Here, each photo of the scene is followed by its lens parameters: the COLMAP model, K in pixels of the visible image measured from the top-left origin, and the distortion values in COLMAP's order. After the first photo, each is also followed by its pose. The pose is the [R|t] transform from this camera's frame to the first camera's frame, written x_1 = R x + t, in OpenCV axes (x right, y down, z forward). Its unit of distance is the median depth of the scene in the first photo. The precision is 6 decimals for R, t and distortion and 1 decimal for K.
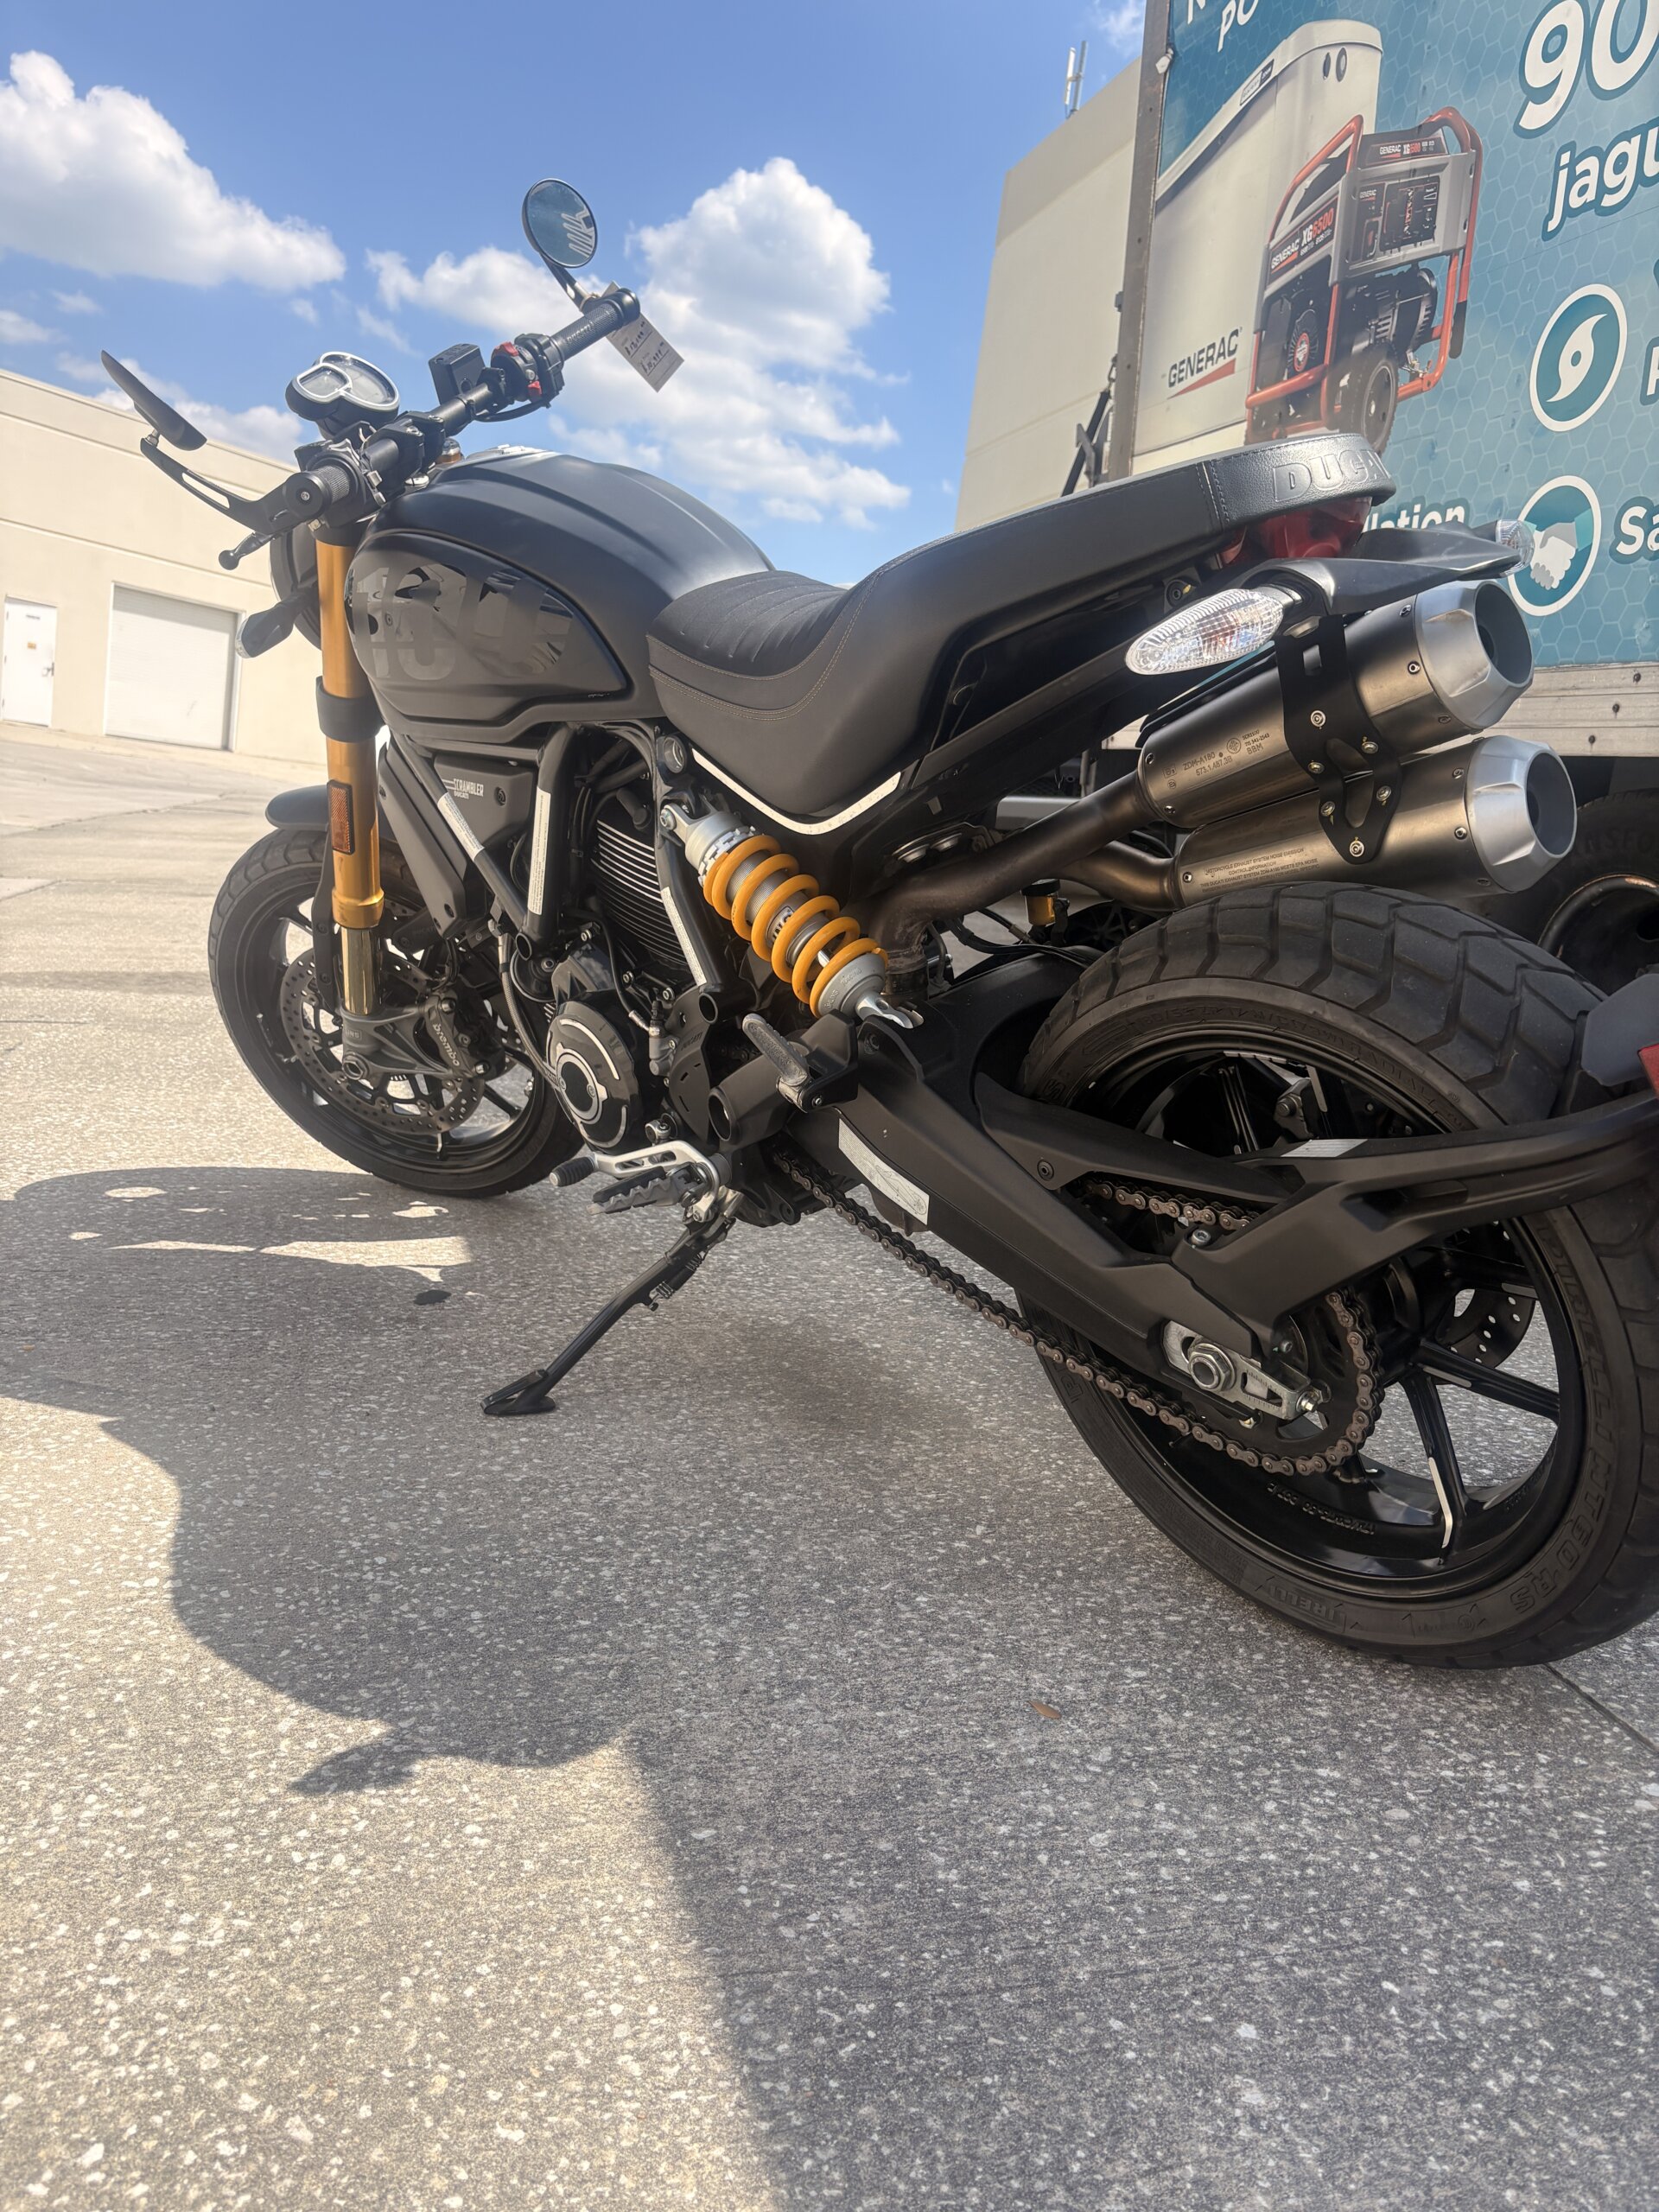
lens RADIAL K [[1671.7, 0, 832.3], [0, 1671.7, 1112.9], [0, 0, 1]] dist [0.040930, -0.047977]
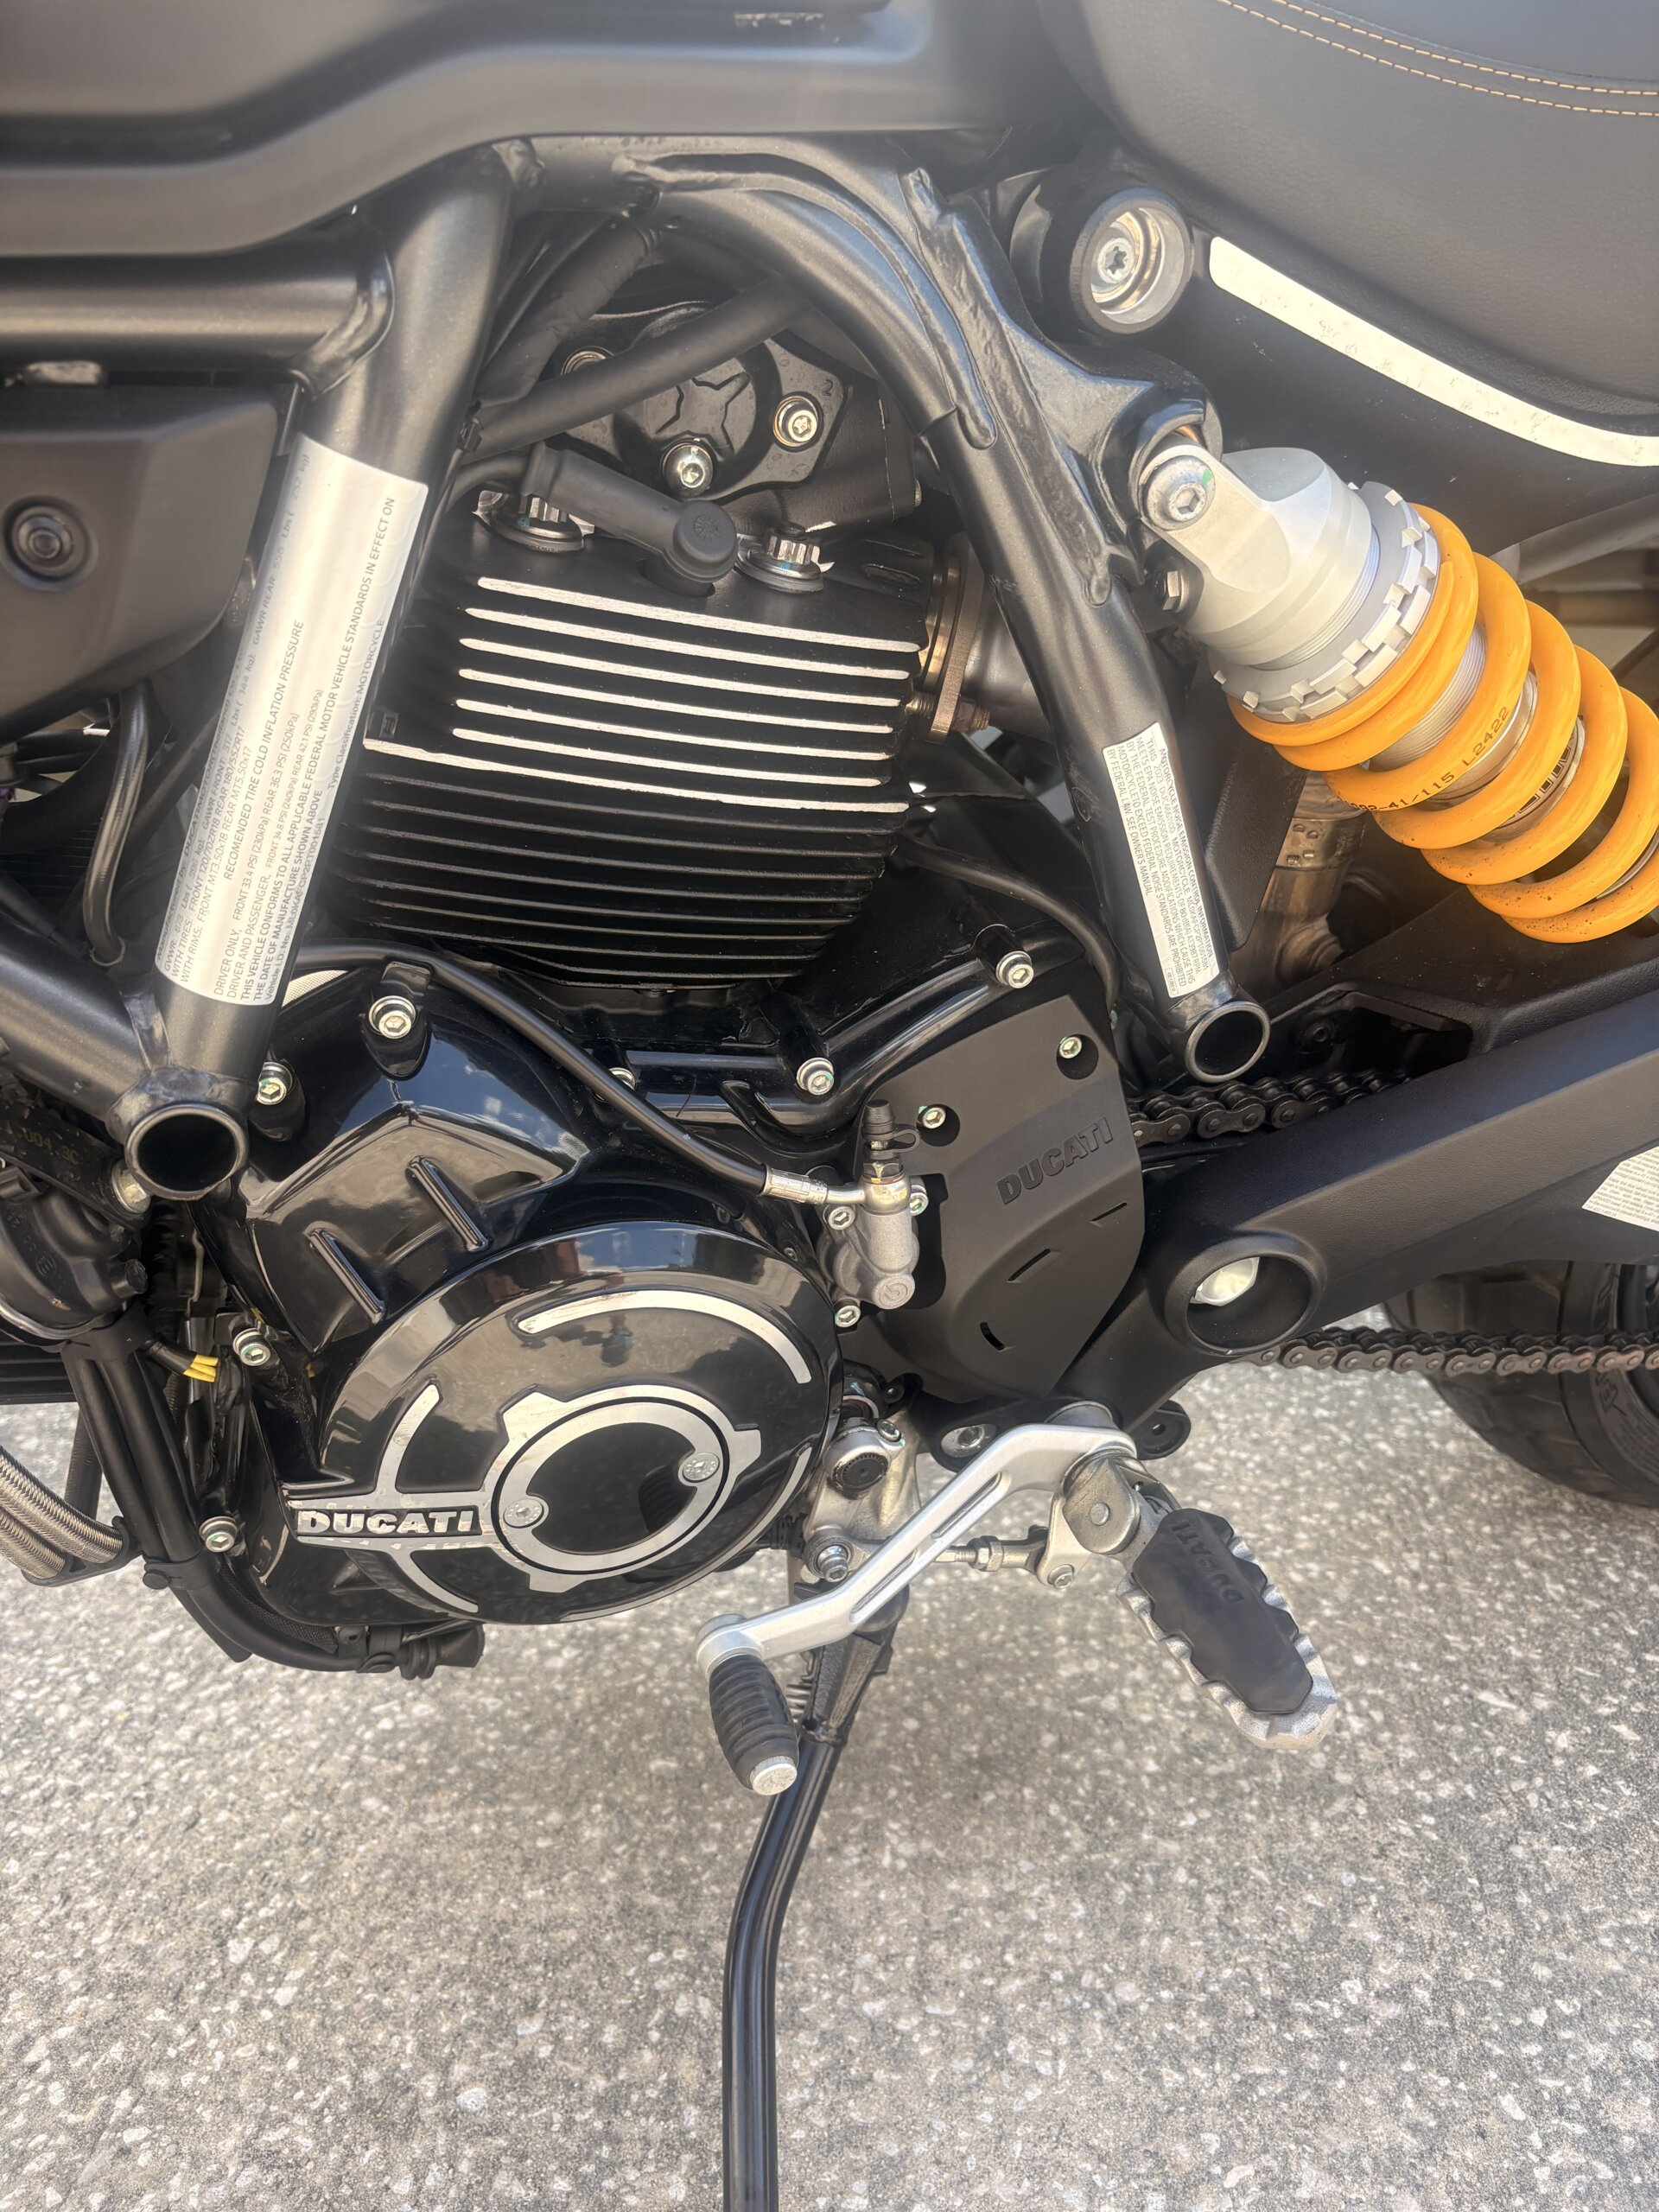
lens RADIAL K [[1671.7, 0, 806.2], [0, 1671.7, 1100.0], [0, 0, 1]] dist [0.040930, -0.047977]
pose [[0.381068, -0.393507, 0.836624, -0.434321], [0.259613, 0.914037, 0.311669, -0.198531], [-0.887349, 0.098431, 0.450470, 0.971532]]
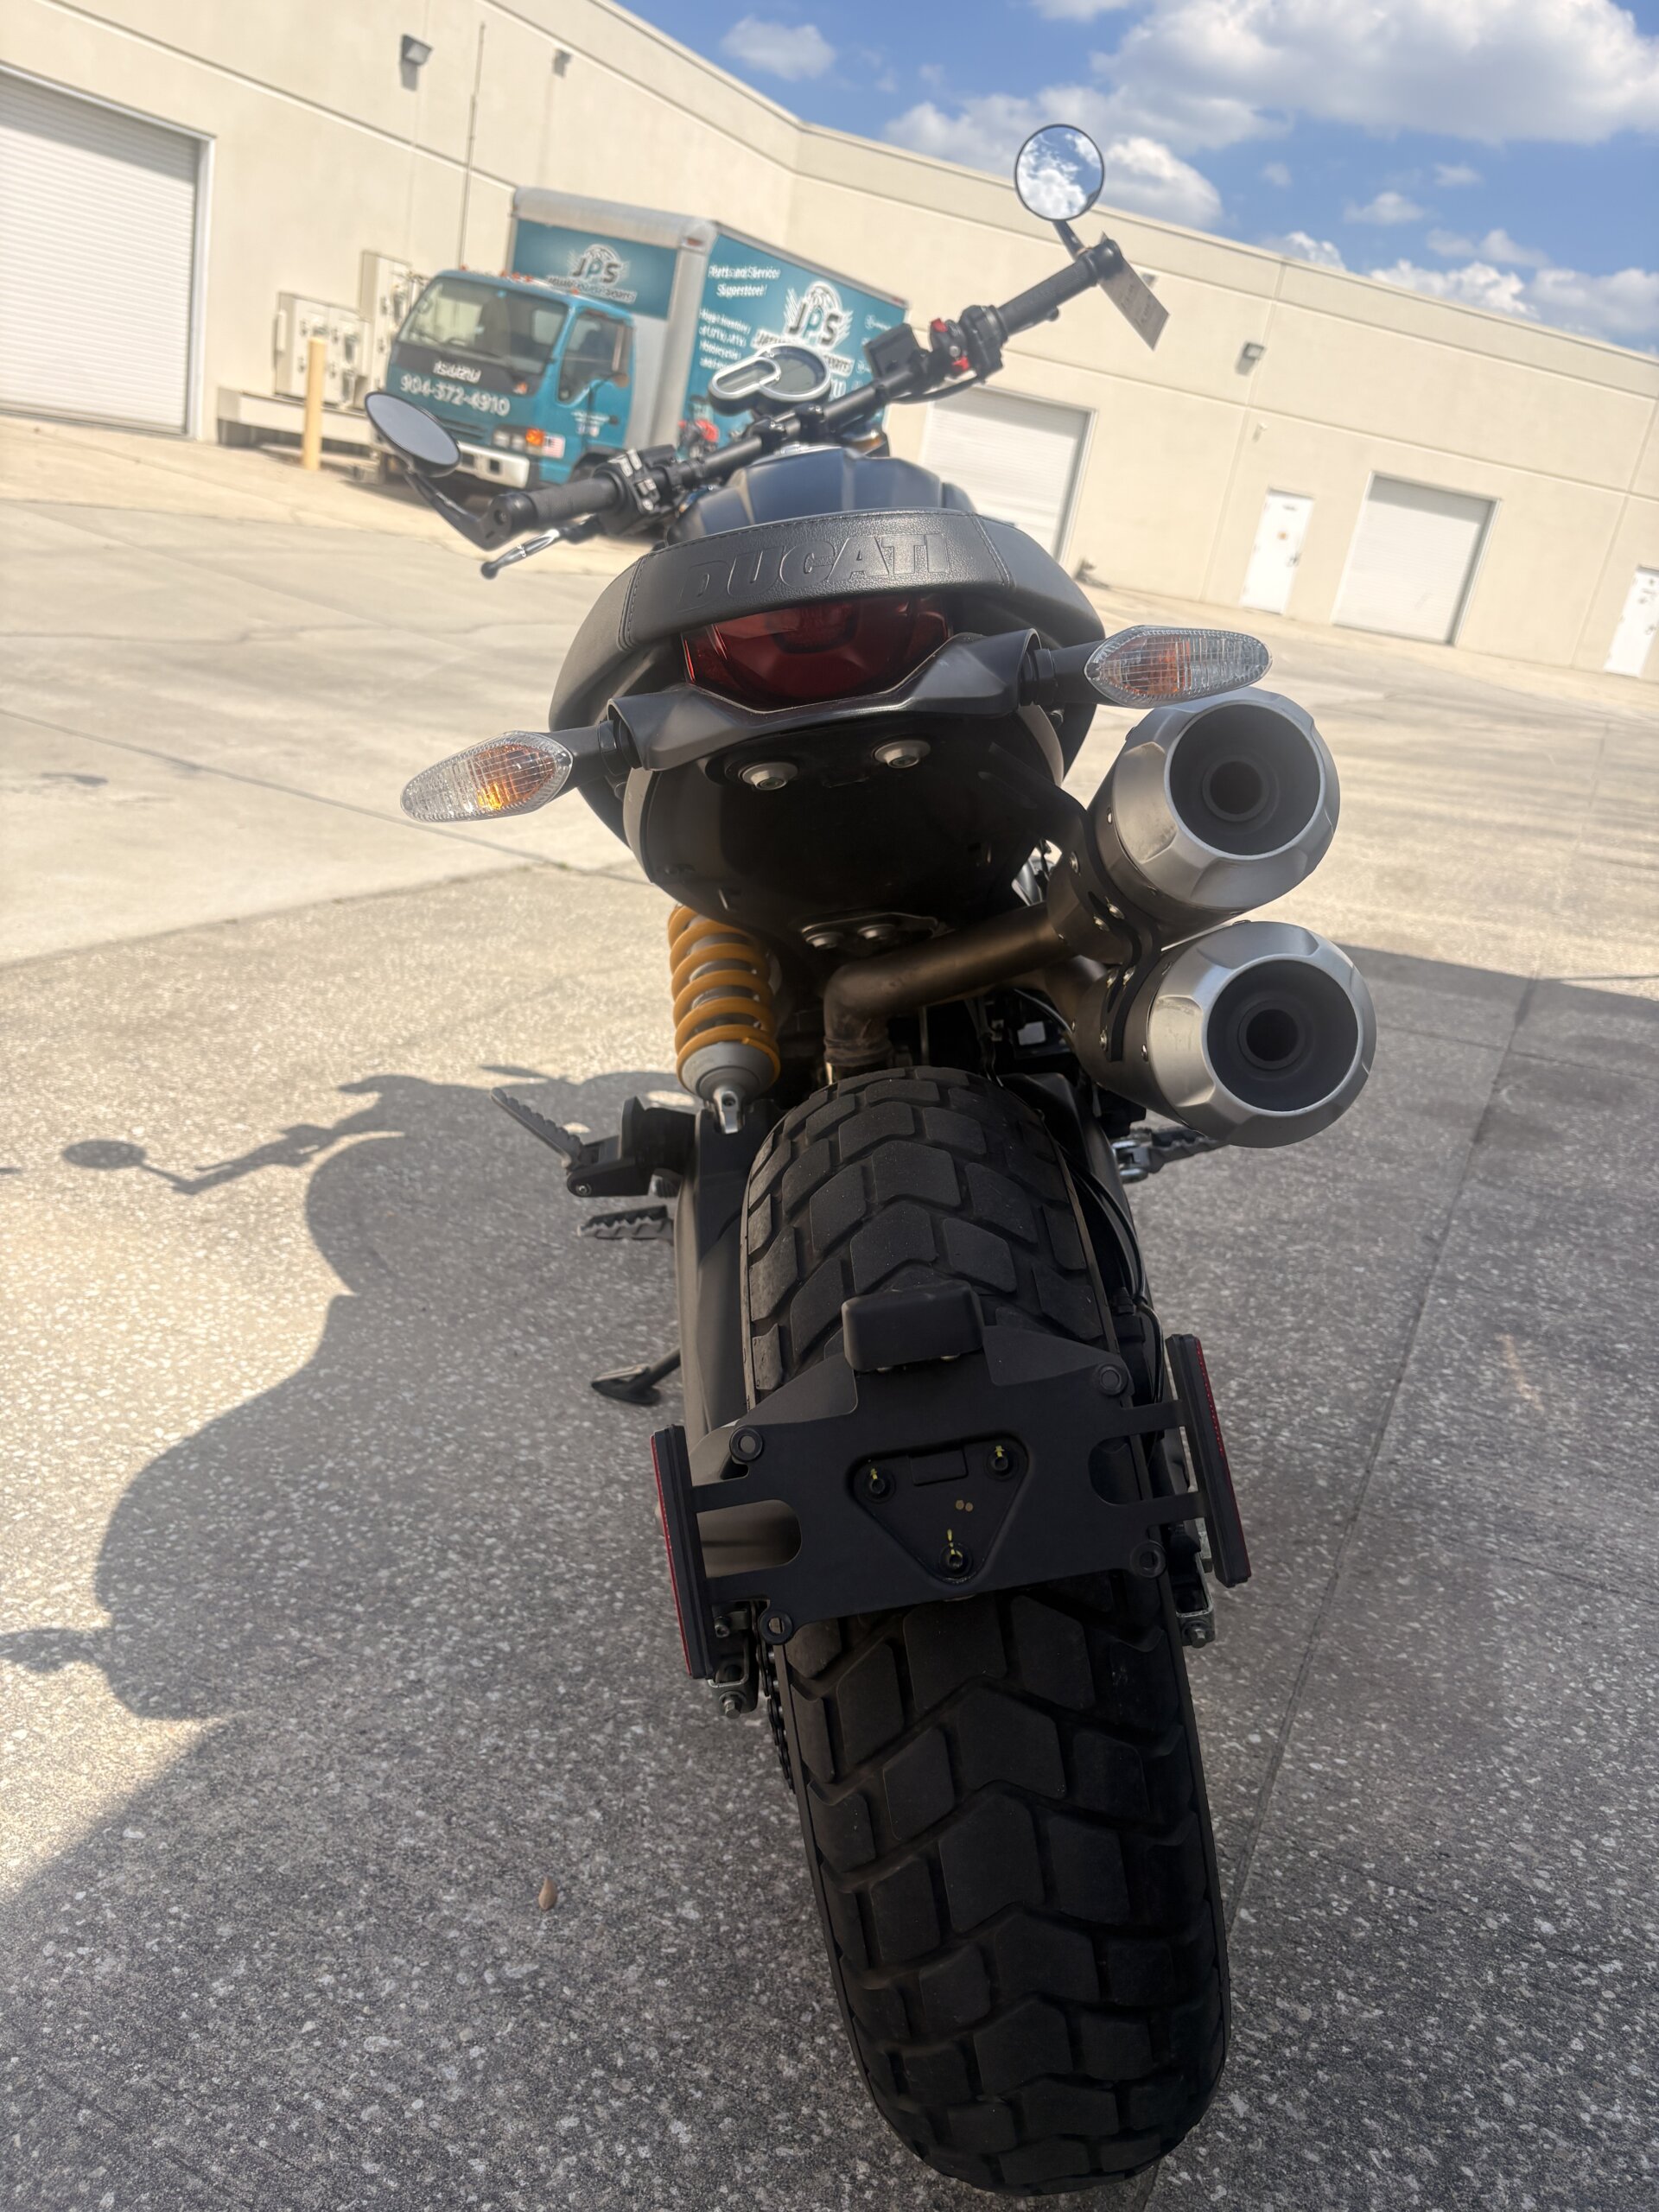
lens RADIAL K [[1671.7, 0, 830.7], [0, 1671.7, 1119.1], [0, 0, 1]] dist [0.040930, -0.047977]
pose [[0.761560, 0.220541, -0.609416, 0.605961], [-0.179975, 0.975302, 0.128044, -0.175625], [0.622603, 0.012167, 0.782443, 0.313421]]
